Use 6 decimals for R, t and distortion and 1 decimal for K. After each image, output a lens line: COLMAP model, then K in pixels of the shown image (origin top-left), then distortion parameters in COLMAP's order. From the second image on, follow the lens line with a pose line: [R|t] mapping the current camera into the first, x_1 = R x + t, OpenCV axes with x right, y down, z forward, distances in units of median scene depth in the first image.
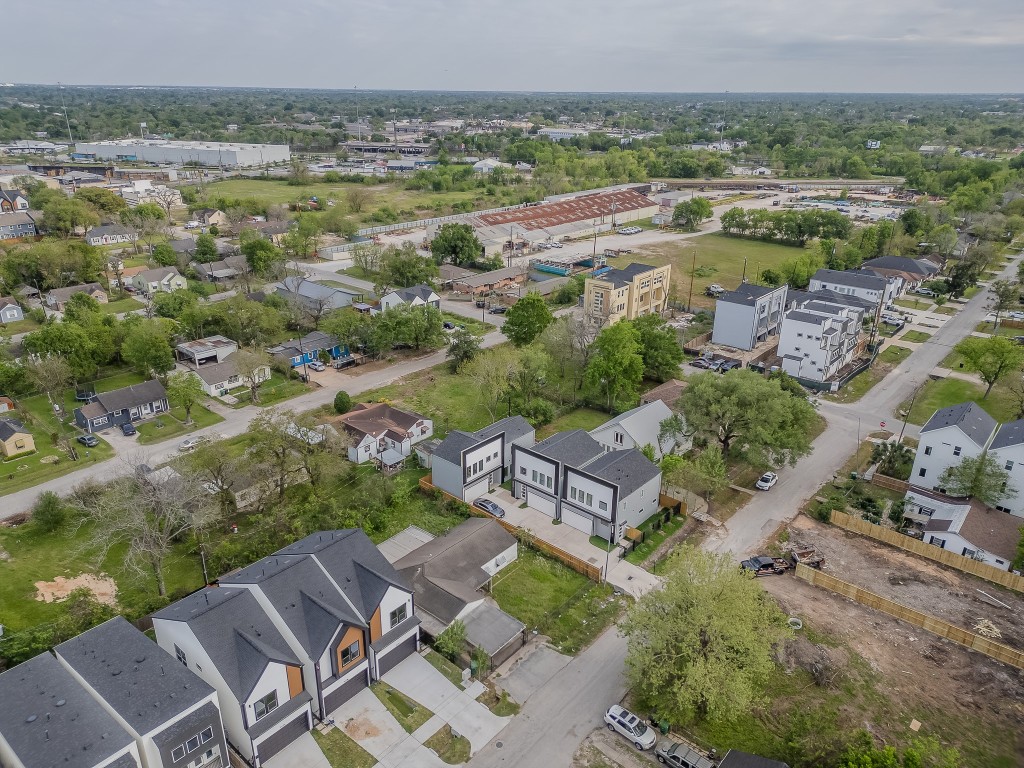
lens RADIAL K [[712.4, 0, 509.0], [0, 712.4, 387.5], [0, 0, 1]] dist [0.090618, -0.093060]
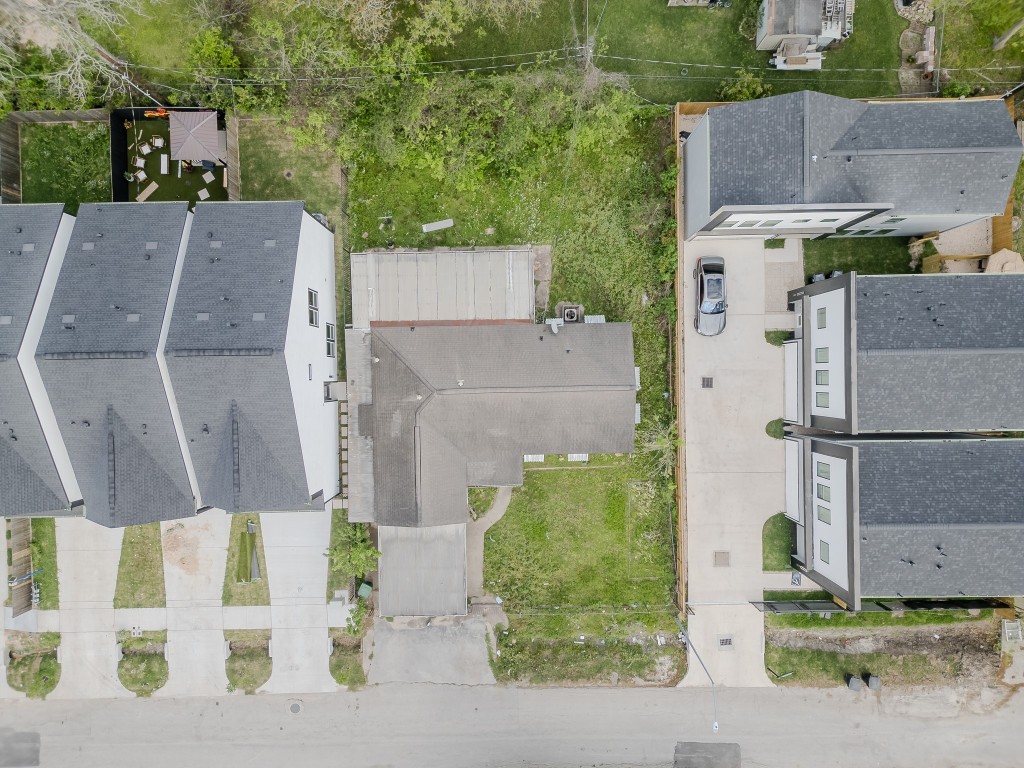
lens RADIAL K [[712.4, 0, 509.0], [0, 712.4, 387.5], [0, 0, 1]] dist [0.090618, -0.093060]
pose [[0.668689, 0.743536, -0.002954, -0.074038], [-0.275375, 0.251341, 0.927899, -0.221230], [0.690669, -0.619662, 0.372821, 0.746423]]
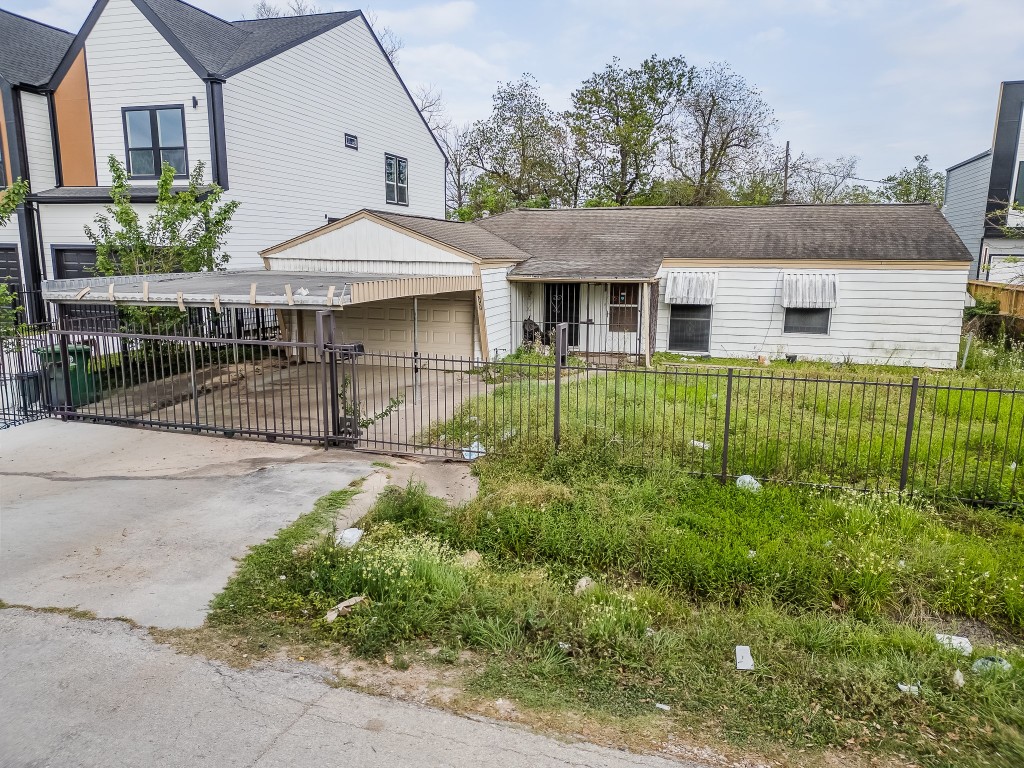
lens RADIAL K [[712.4, 0, 509.0], [0, 712.4, 387.5], [0, 0, 1]] dist [0.090618, -0.093060]
pose [[0.402683, 0.165274, -0.900295, 0.130756], [-0.358660, 0.933404, 0.010931, 0.272347], [0.842146, 0.318498, 0.435143, 0.790050]]
